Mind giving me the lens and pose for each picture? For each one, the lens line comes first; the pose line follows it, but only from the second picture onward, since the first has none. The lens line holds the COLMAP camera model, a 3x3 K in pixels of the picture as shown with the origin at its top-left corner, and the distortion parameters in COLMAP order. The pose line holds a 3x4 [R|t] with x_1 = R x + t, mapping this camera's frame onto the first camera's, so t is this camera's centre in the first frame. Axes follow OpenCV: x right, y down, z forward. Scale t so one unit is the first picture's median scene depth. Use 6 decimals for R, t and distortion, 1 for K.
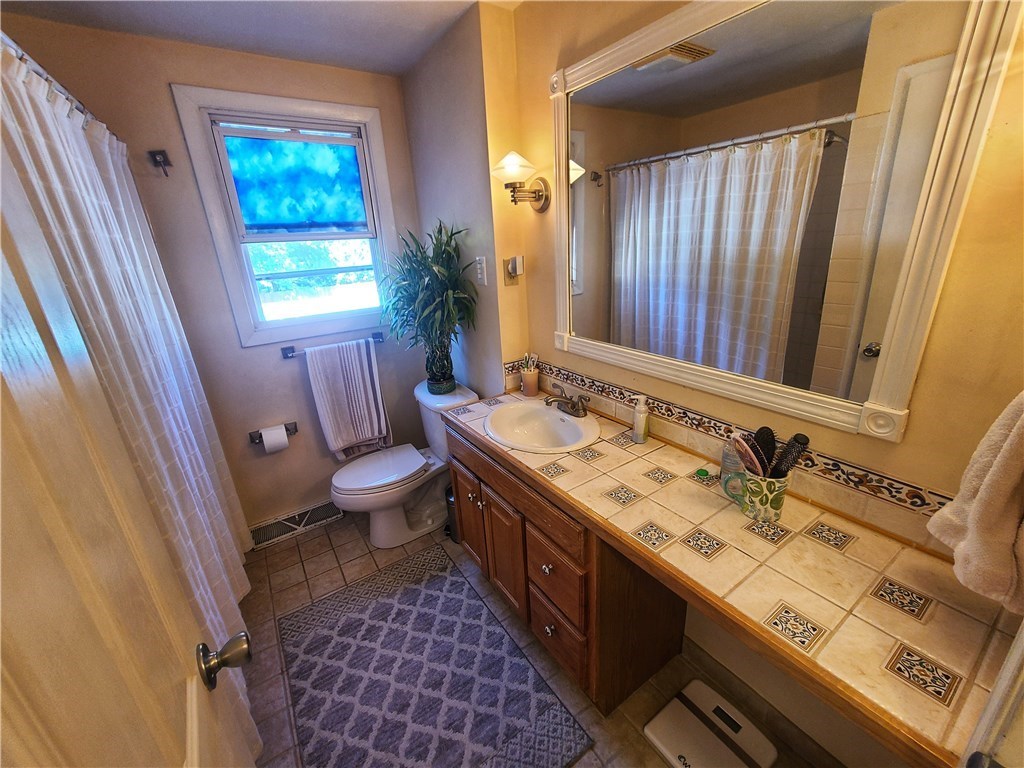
lens RADIAL K [[418.6, 0, 521.5], [0, 418.6, 386.3], [0, 0, 1]] dist [-0.004134, 0.001730]
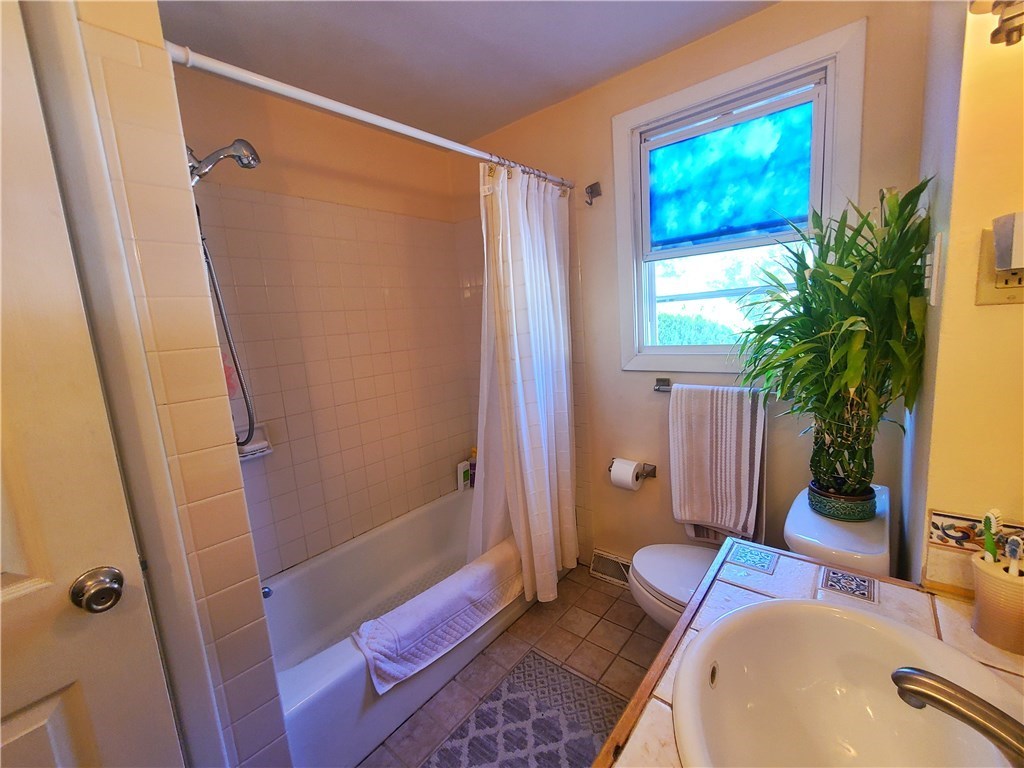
lens RADIAL K [[418.6, 0, 515.8], [0, 418.6, 383.6], [0, 0, 1]] dist [-0.004134, 0.001730]
pose [[0.279614, 0.178197, -0.943431, 0.173241], [-0.269589, 0.957666, 0.100985, -0.094767], [0.921487, 0.226102, 0.315817, 0.480570]]
